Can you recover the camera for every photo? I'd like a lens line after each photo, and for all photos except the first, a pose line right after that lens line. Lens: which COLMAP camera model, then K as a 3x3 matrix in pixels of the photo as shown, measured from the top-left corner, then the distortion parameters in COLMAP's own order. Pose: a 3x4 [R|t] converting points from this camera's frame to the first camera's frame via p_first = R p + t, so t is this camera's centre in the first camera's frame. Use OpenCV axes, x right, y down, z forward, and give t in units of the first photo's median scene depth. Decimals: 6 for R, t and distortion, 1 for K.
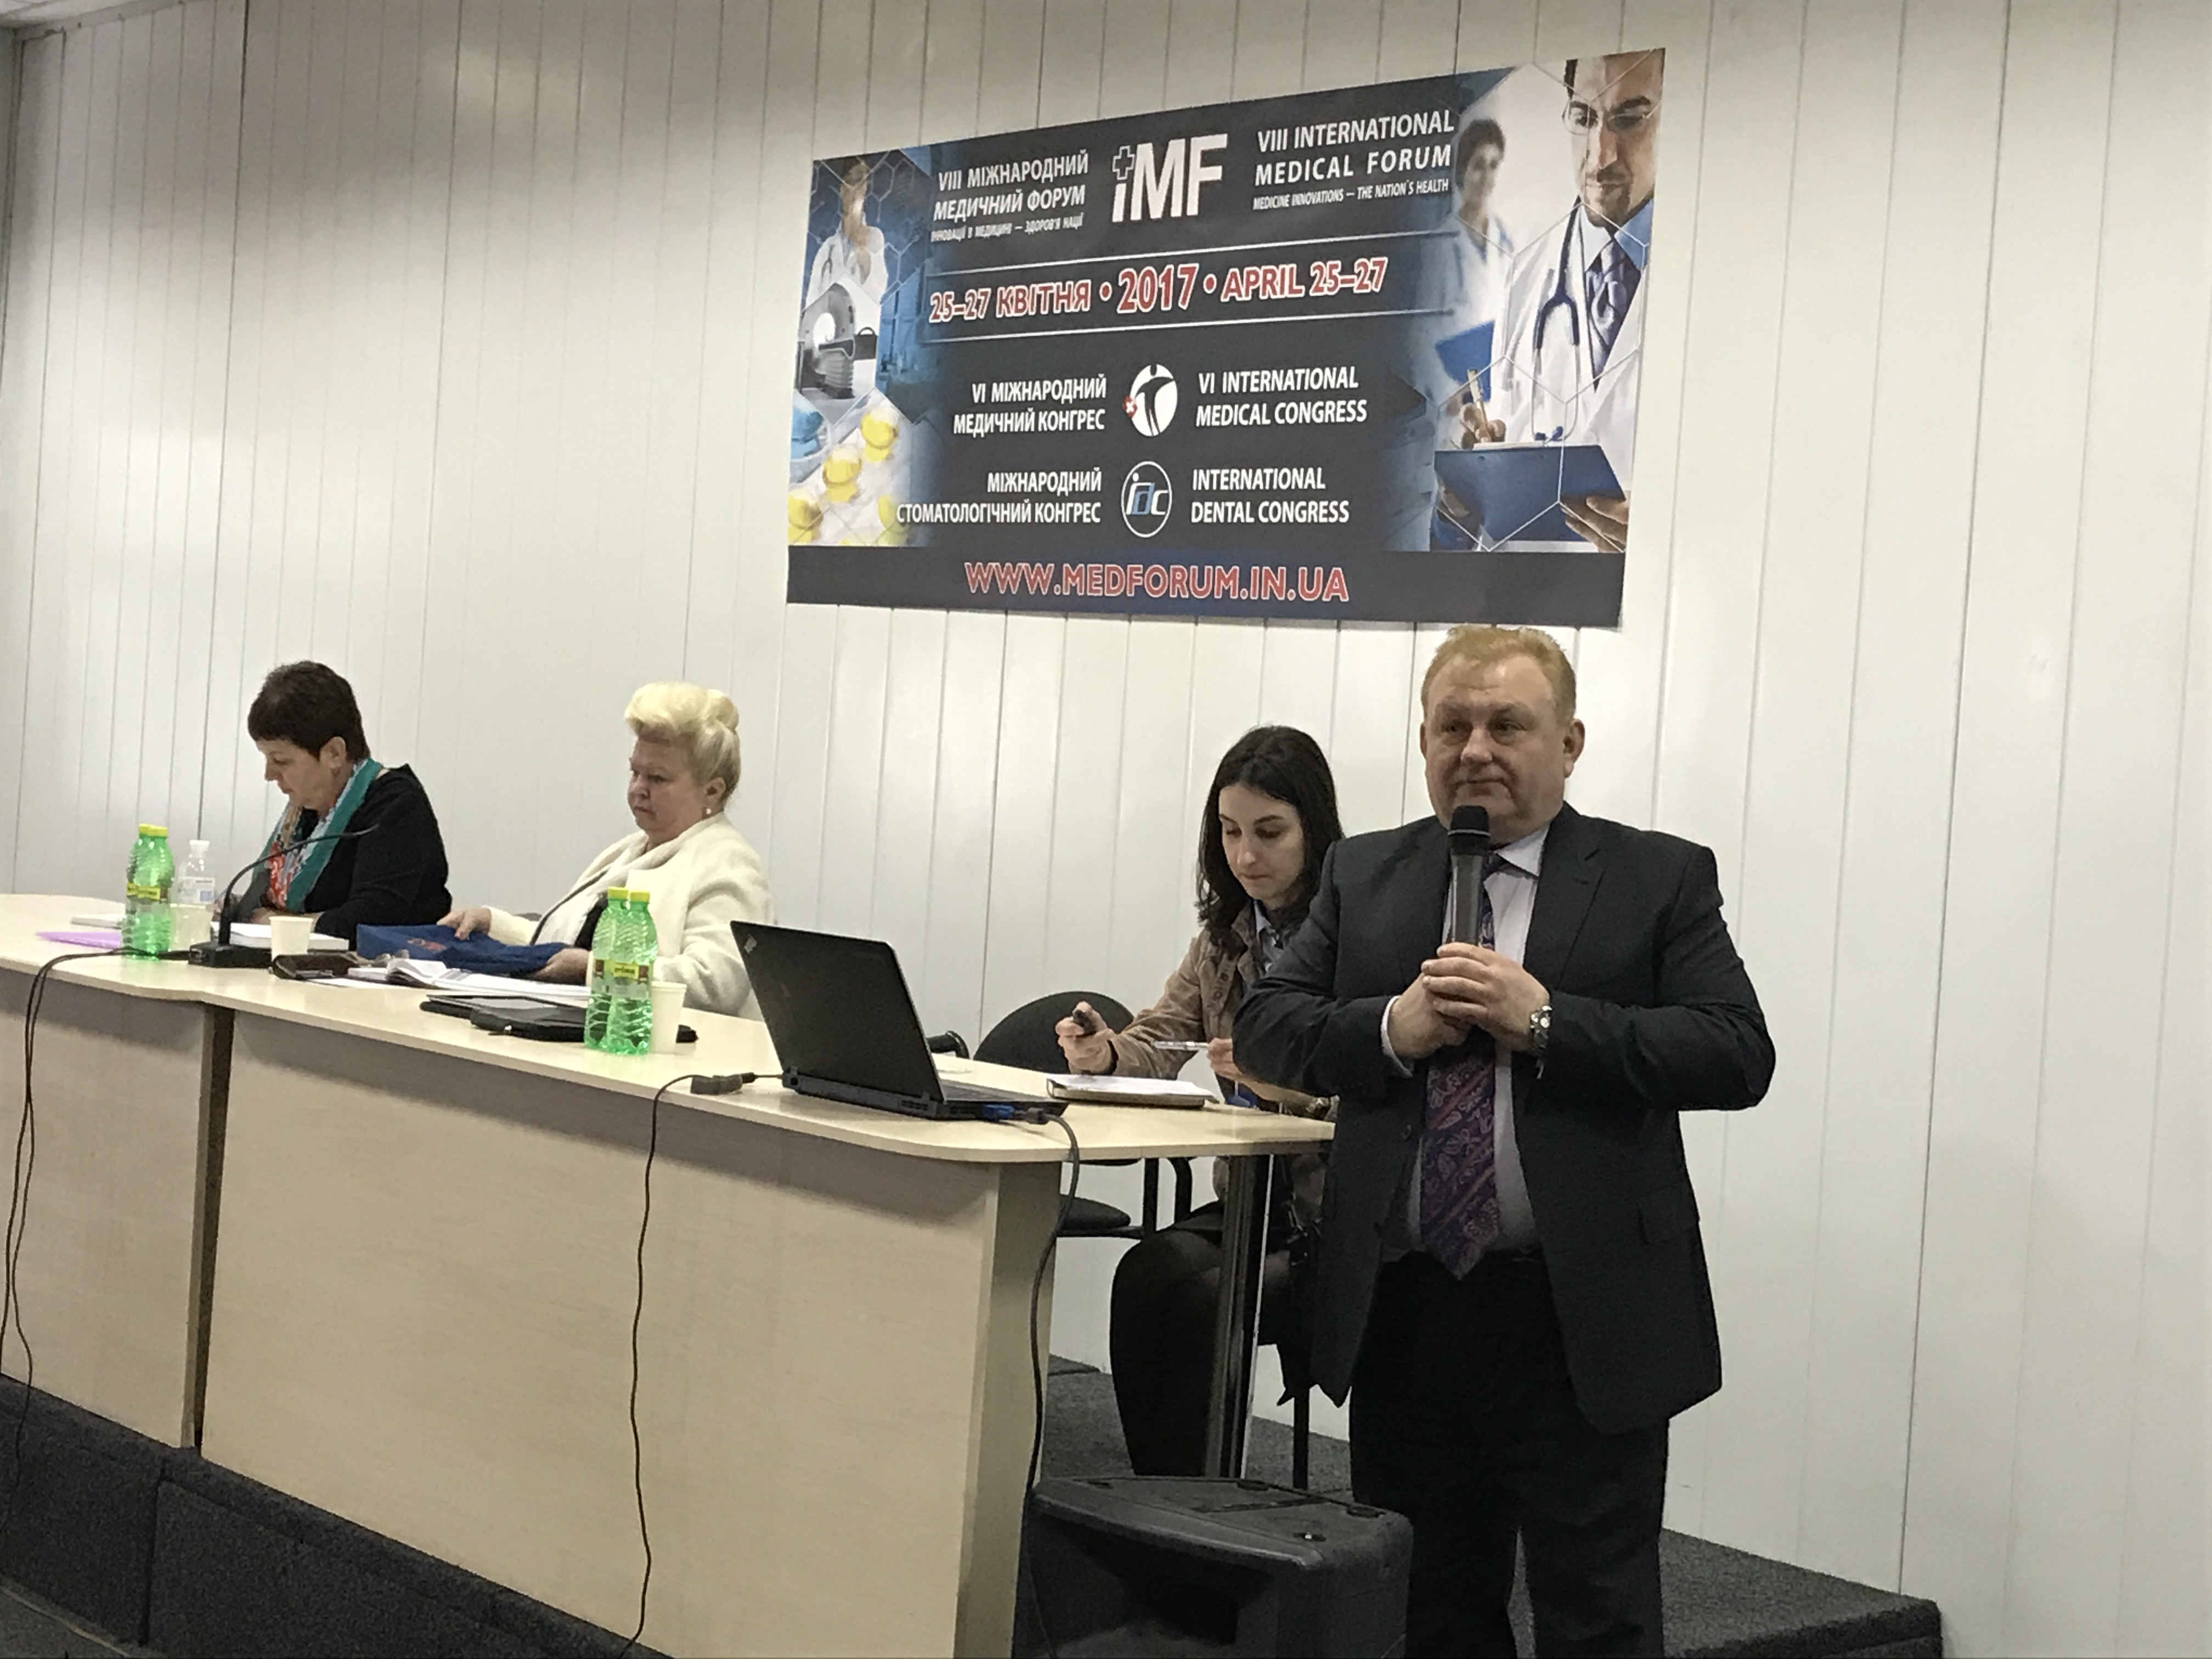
lens RADIAL K [[3905.8, 0, 1125.6], [0, 3905.8, 957.6], [0, 0, 1]] dist [0.108210, 0.000000]
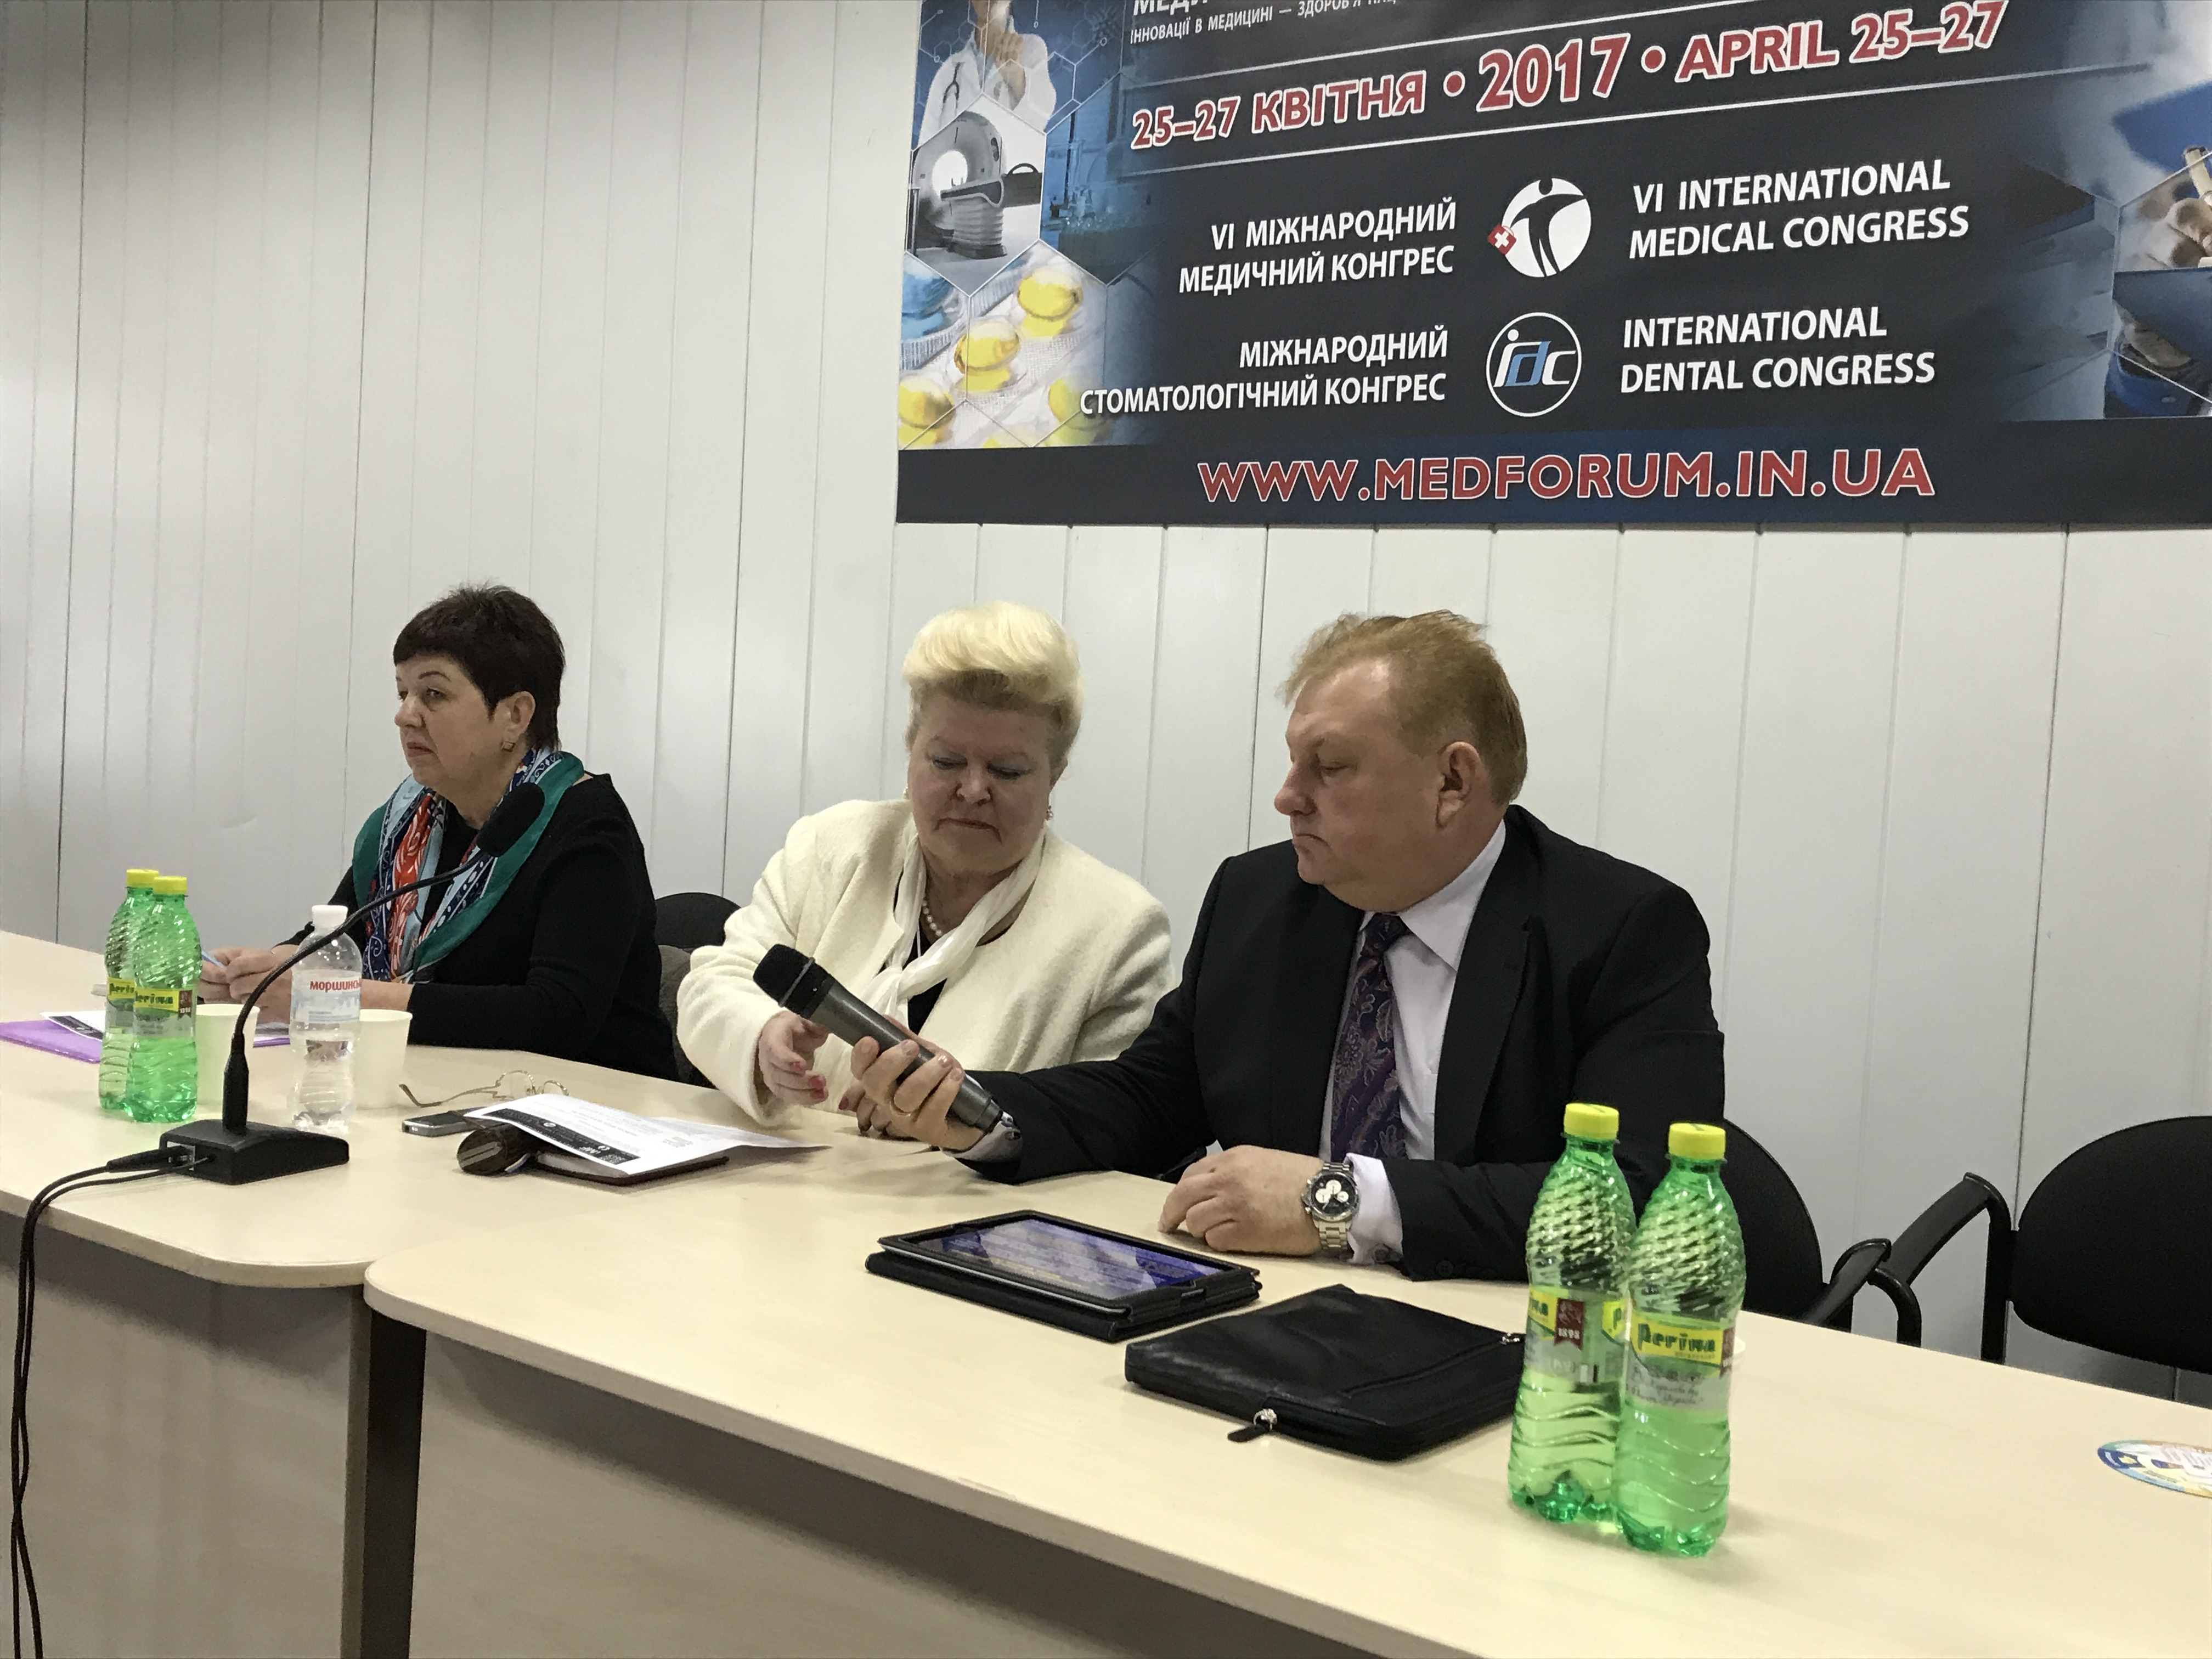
lens RADIAL K [[2342.0, 0, 1093.8], [0, 2342.0, 847.6], [0, 0, 1]] dist [-0.007052, 0.000000]
pose [[0.970909, -0.037070, 0.236564, -0.173188], [0.031035, 0.999092, 0.029186, -0.040362], [-0.237431, -0.020995, 0.971178, 0.565529]]
